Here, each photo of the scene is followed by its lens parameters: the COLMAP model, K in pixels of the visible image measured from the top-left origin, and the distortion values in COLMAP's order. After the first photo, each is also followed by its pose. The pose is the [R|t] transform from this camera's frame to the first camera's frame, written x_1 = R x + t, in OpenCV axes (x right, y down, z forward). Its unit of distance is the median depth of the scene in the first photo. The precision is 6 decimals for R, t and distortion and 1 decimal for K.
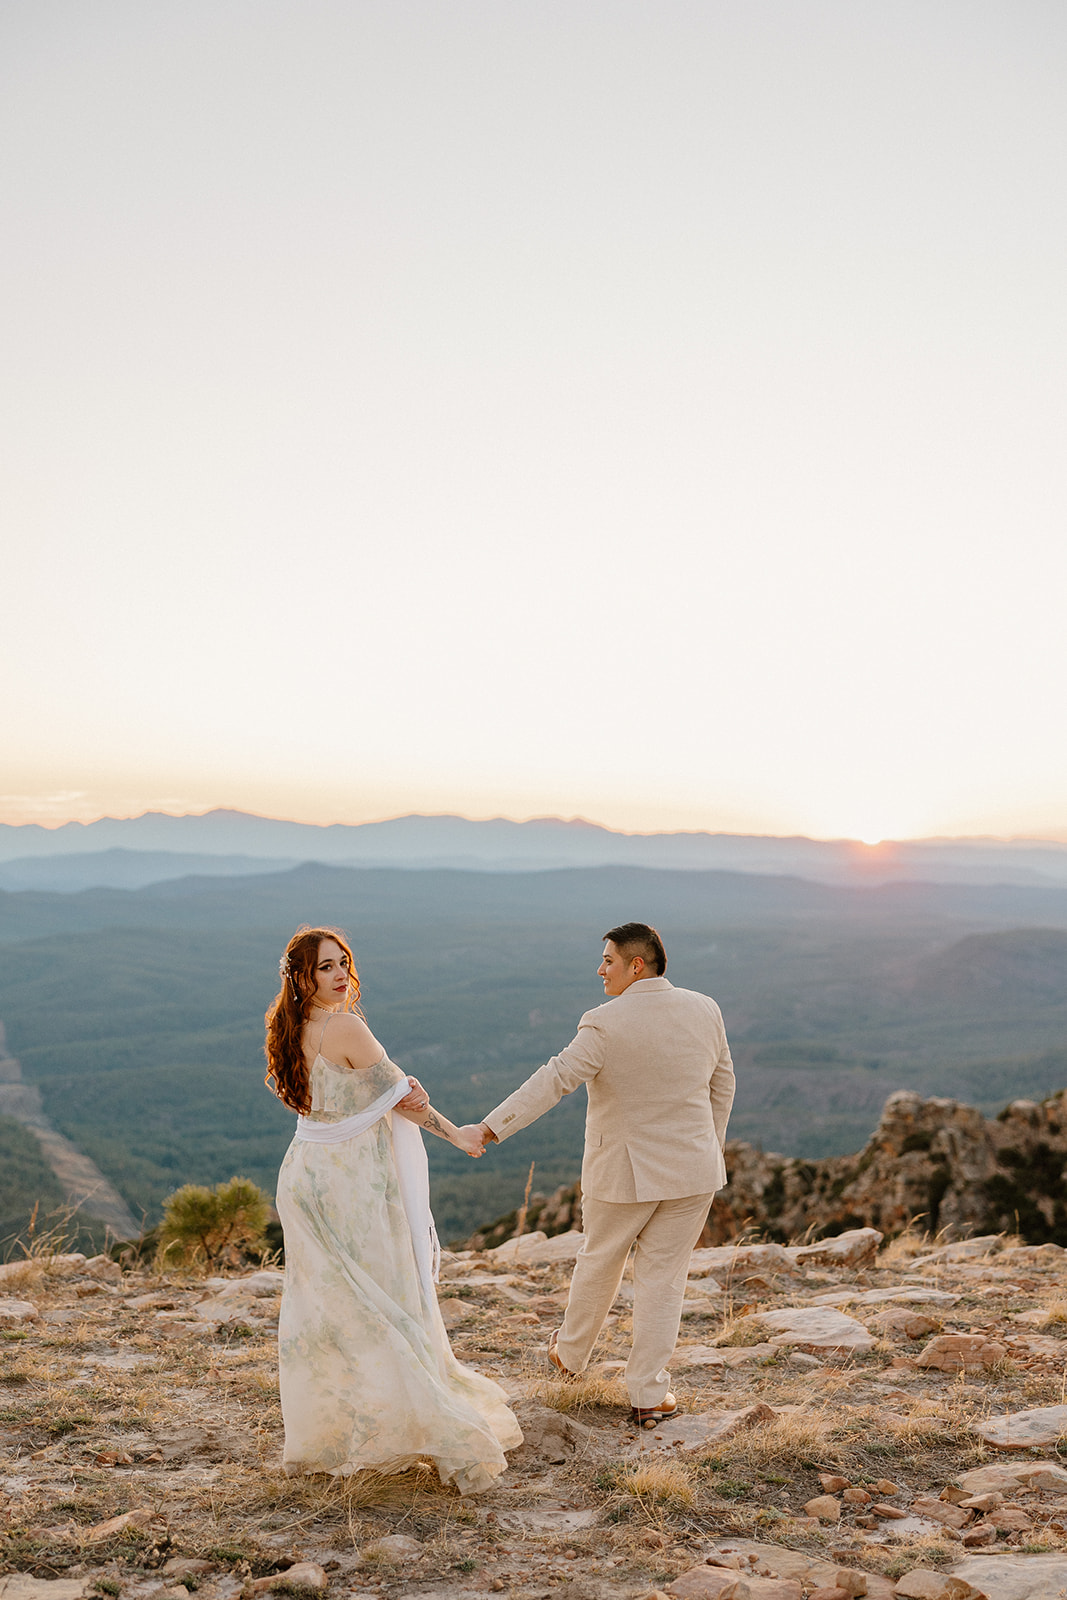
lens RADIAL K [[2022.9, 0, 533.5], [0, 2022.9, 800.0], [0, 0, 1]] dist [0.011516, -0.007421]
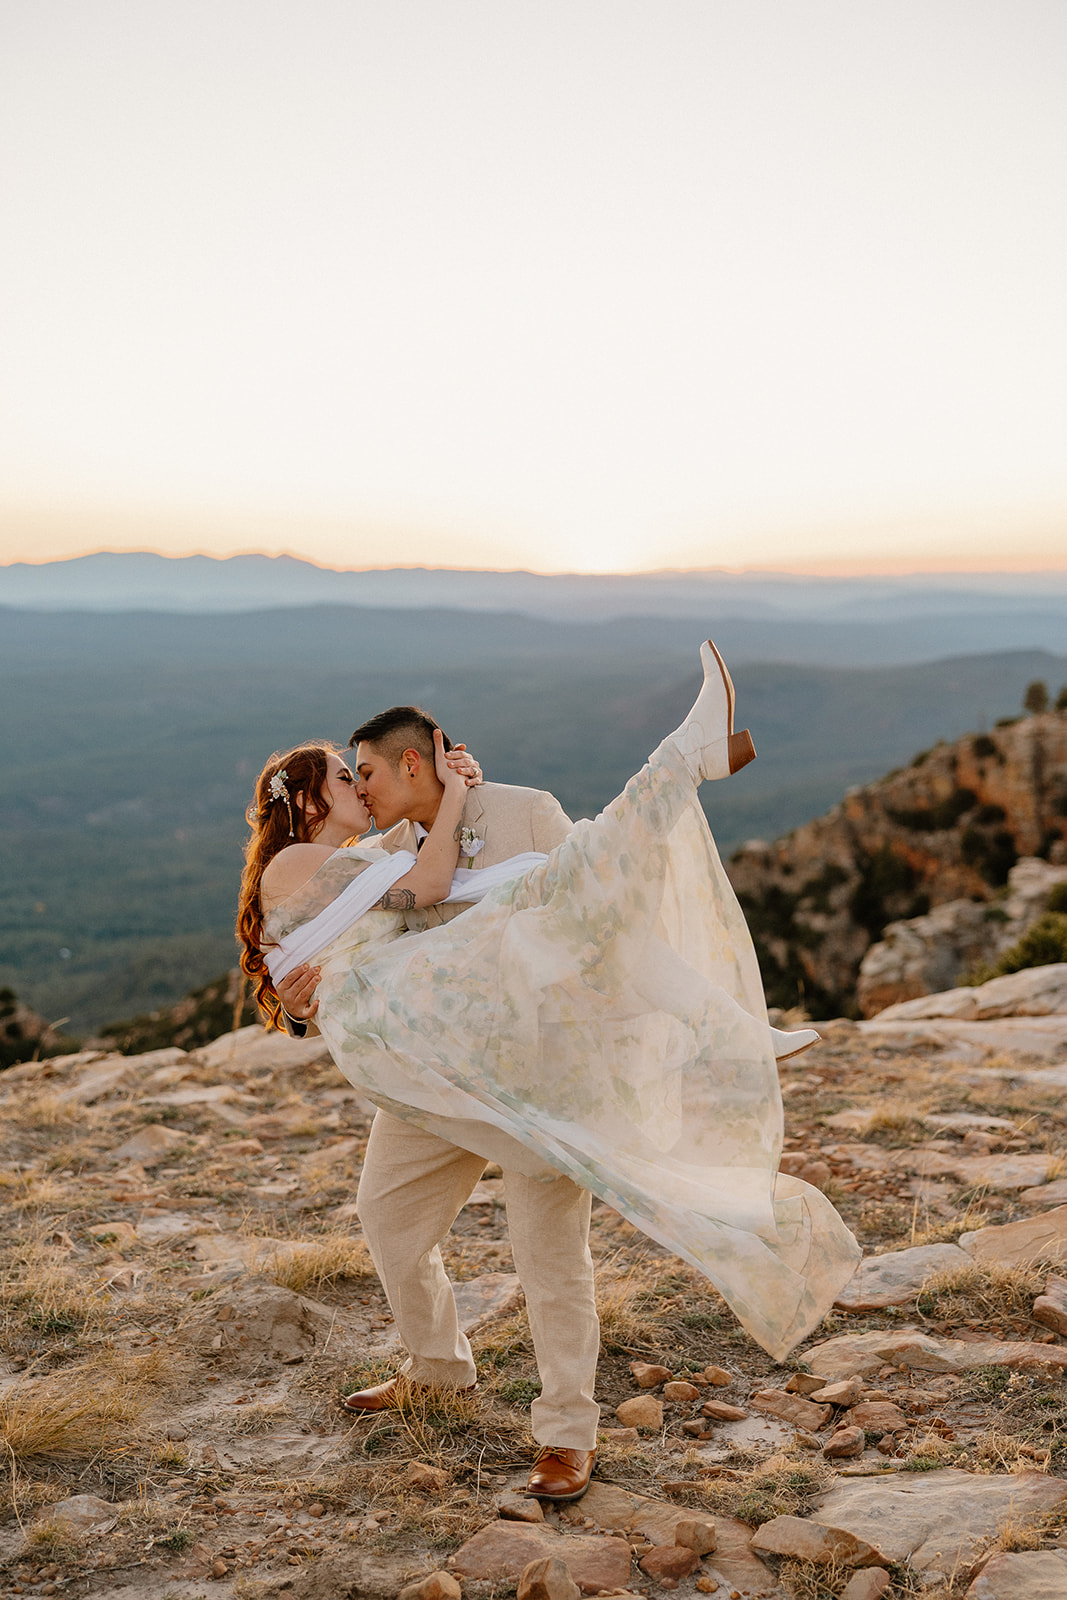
lens RADIAL K [[2106.4, 0, 533.5], [0, 2106.4, 800.0], [0, 0, 1]] dist [0.006225, 0.007325]
pose [[0.990265, -0.026137, 0.136723, -0.001132], [0.008920, 0.992110, 0.125051, 0.009976], [-0.138912, -0.122614, 0.982685, 0.152930]]
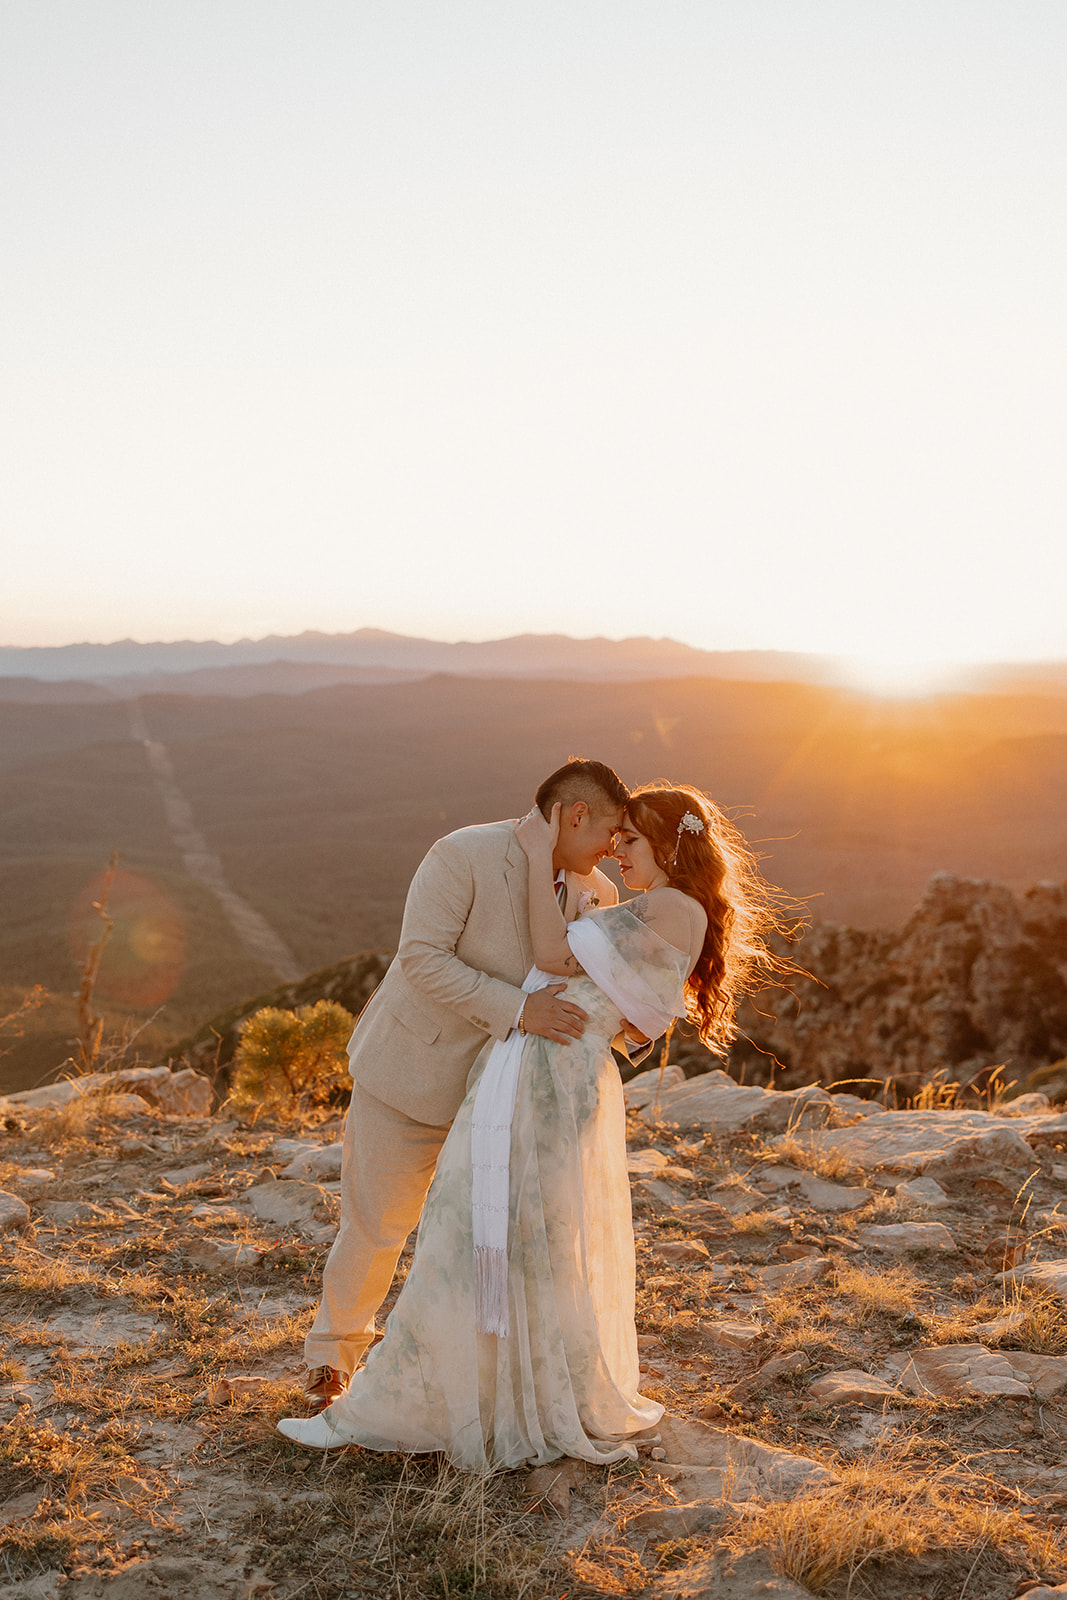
lens RADIAL K [[1586.0, 0, 533.5], [0, 1586.0, 800.0], [0, 0, 1]] dist [-0.004954, -0.002979]
pose [[0.998495, 0.011329, -0.053655, -0.028784], [-0.005586, 0.994351, 0.105998, 0.037801], [0.054553, -0.105539, 0.992918, 0.436894]]
